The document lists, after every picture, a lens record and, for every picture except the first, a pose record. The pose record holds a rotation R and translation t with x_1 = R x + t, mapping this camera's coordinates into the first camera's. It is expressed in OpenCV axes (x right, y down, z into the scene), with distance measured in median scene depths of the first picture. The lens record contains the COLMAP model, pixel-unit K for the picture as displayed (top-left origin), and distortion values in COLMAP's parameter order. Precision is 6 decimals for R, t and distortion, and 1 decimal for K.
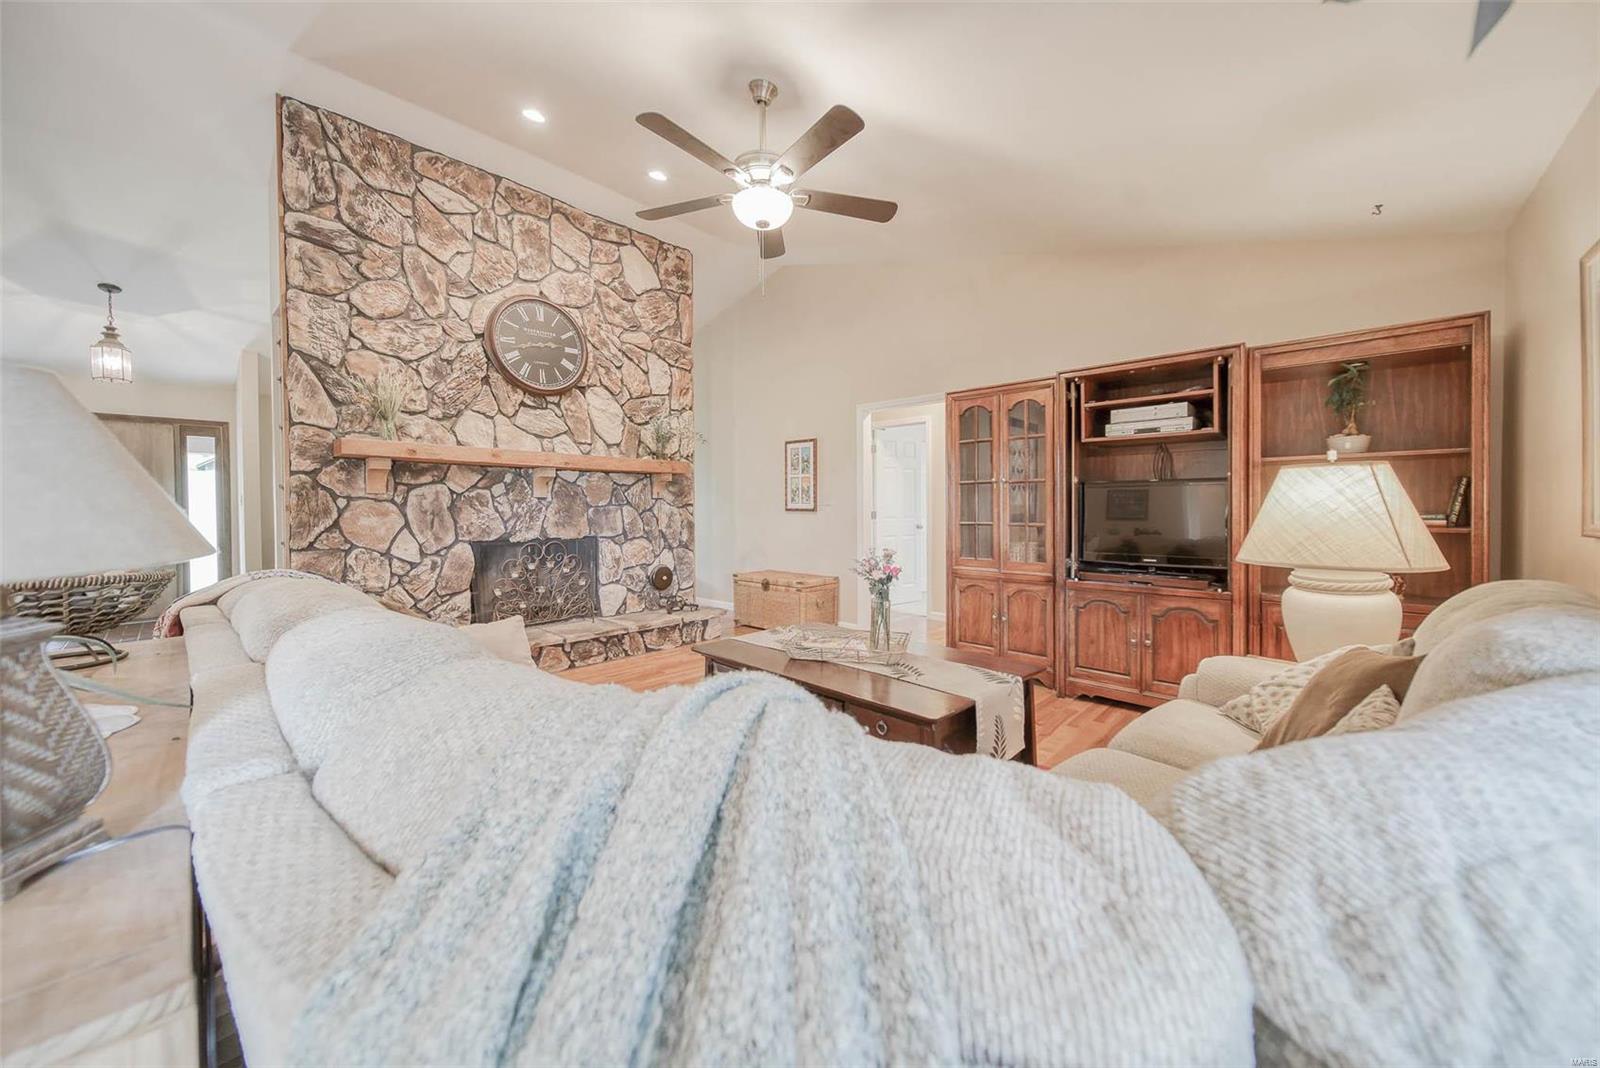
lens RADIAL K [[580.5, 0, 802.6], [0, 580.5, 494.7], [0, 0, 1]] dist [-0.001235, -0.000378]
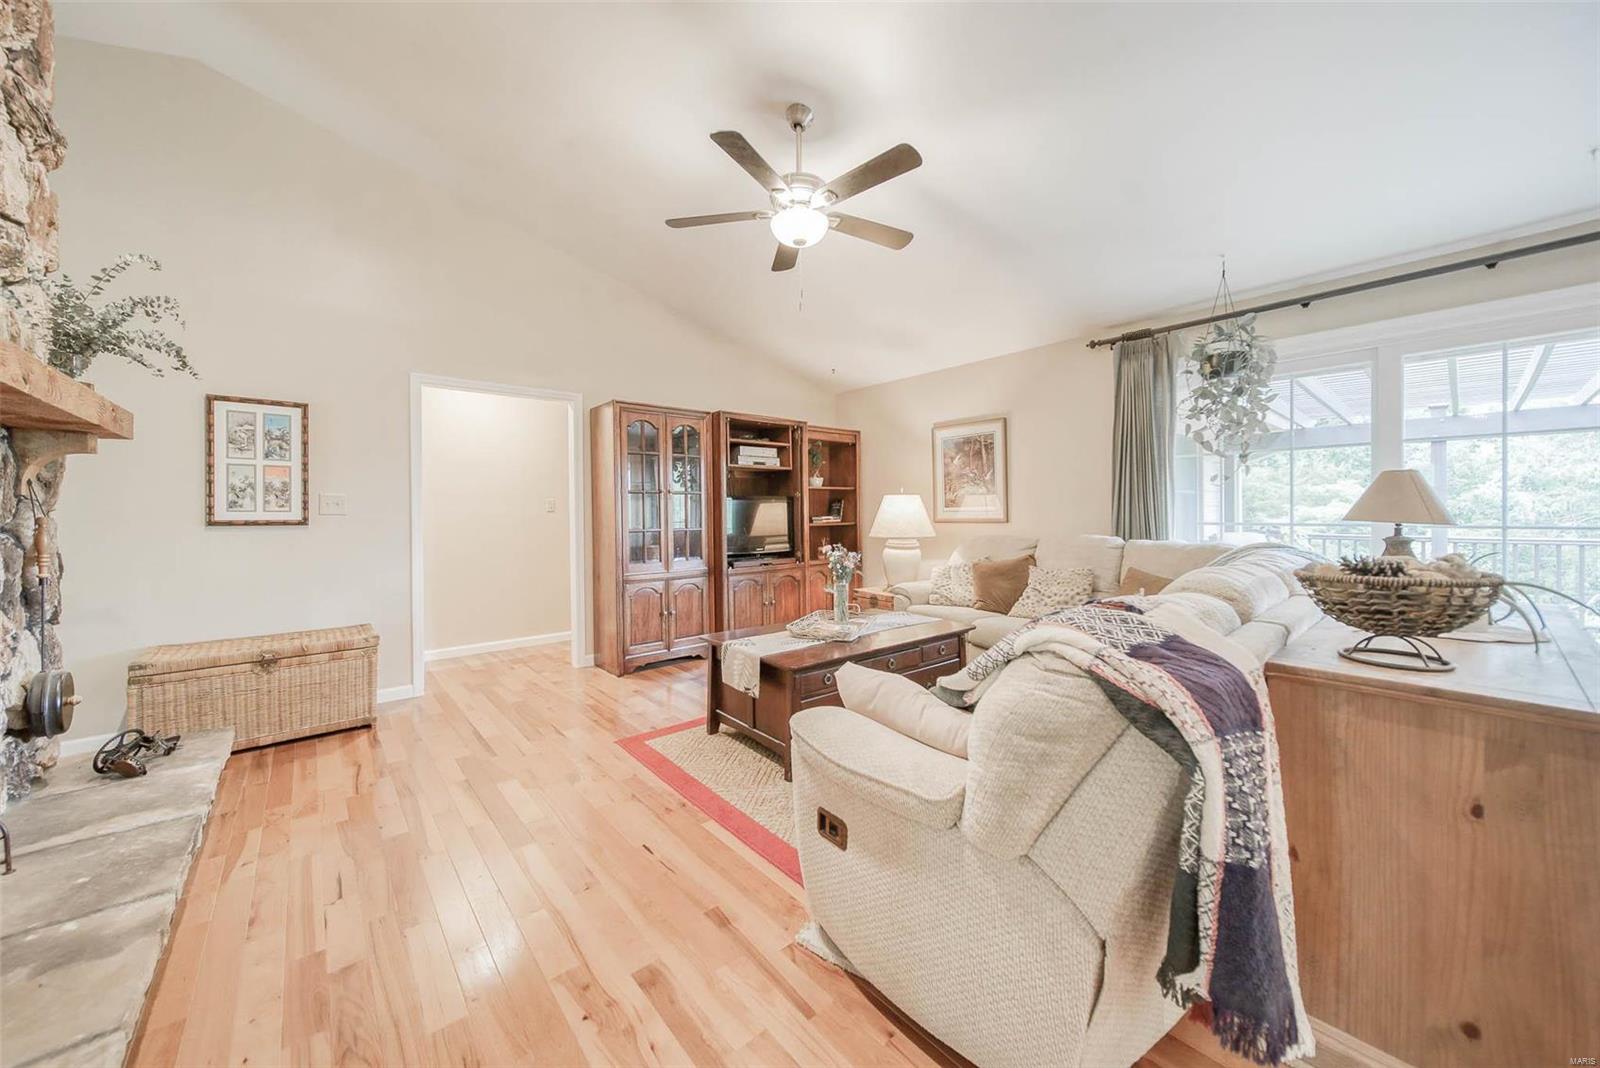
lens RADIAL K [[580.5, 0, 802.6], [0, 580.5, 494.7], [0, 0, 1]] dist [-0.001235, -0.000378]
pose [[0.119906, 0.029539, 0.992346, -0.780448], [-0.016079, 0.999484, -0.027809, 0.009243], [-0.992655, -0.012622, 0.120319, 0.626173]]
